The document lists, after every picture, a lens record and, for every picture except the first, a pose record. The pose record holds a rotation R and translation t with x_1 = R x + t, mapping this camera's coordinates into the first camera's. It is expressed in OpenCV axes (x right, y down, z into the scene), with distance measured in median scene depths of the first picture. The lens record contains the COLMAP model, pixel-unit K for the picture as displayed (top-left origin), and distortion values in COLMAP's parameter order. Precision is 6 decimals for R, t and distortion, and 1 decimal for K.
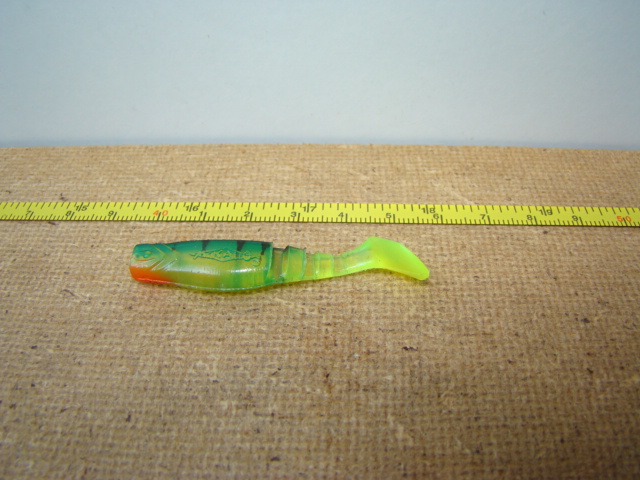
lens RADIAL K [[586.7, 0, 317.3], [0, 586.7, 236.8], [0, 0, 1]] dist [-0.189109, 0.042233]
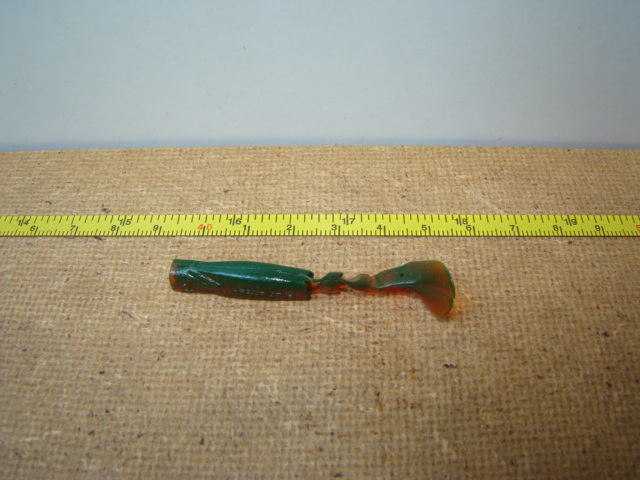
lens RADIAL K [[587.0, 0, 322.8], [0, 587.0, 240.3], [0, 0, 1]] dist [-0.194854, 0.061952]
pose [[0.999668, -0.017514, 0.018888, -0.095708], [0.014546, 0.988997, 0.147222, -0.200293], [-0.021259, -0.146898, 0.988923, -0.048500]]
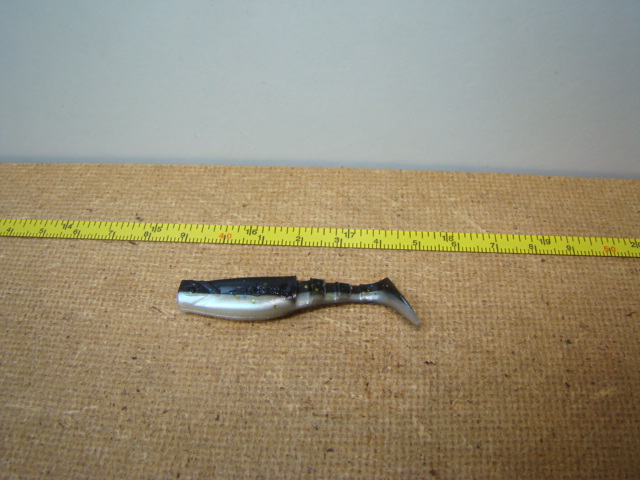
lens RADIAL K [[578.4, 0, 321.3], [0, 578.4, 243.2], [0, 0, 1]] dist [-0.187879, 0.063580]
pose [[0.999854, 0.015342, -0.007547, -0.075177], [-0.014081, 0.989257, 0.145507, -0.242893], [0.009698, -0.145380, 0.989328, -0.217733]]
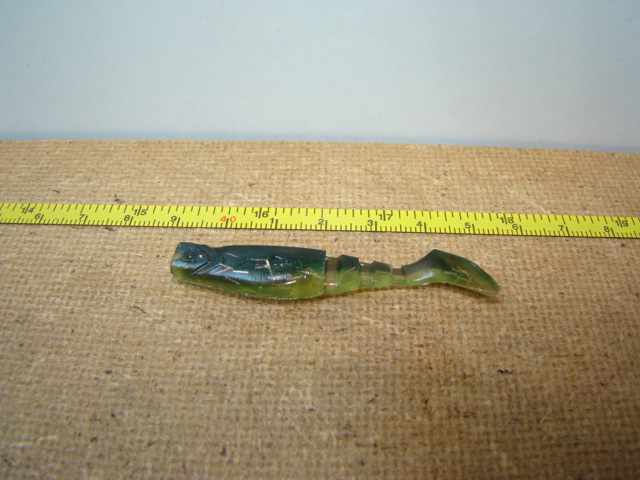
lens RADIAL K [[587.9, 0, 327.3], [0, 587.9, 236.2], [0, 0, 1]] dist [-0.195685, 0.050453]
pose [[0.999476, 0.008877, 0.031127, -0.166111], [-0.010819, 0.997968, 0.062790, -0.090131], [-0.030507, -0.063094, 0.997541, 0.050505]]
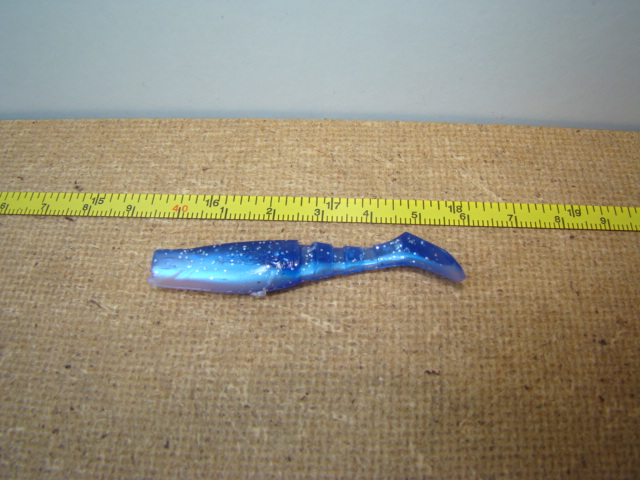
lens RADIAL K [[589.8, 0, 321.5], [0, 589.8, 235.6], [0, 0, 1]] dist [-0.195372, 0.057010]
pose [[0.999966, 0.005640, -0.006031, -0.032175], [-0.004045, 0.971333, 0.237690, -0.277061], [0.007199, -0.237658, 0.971322, 0.044232]]
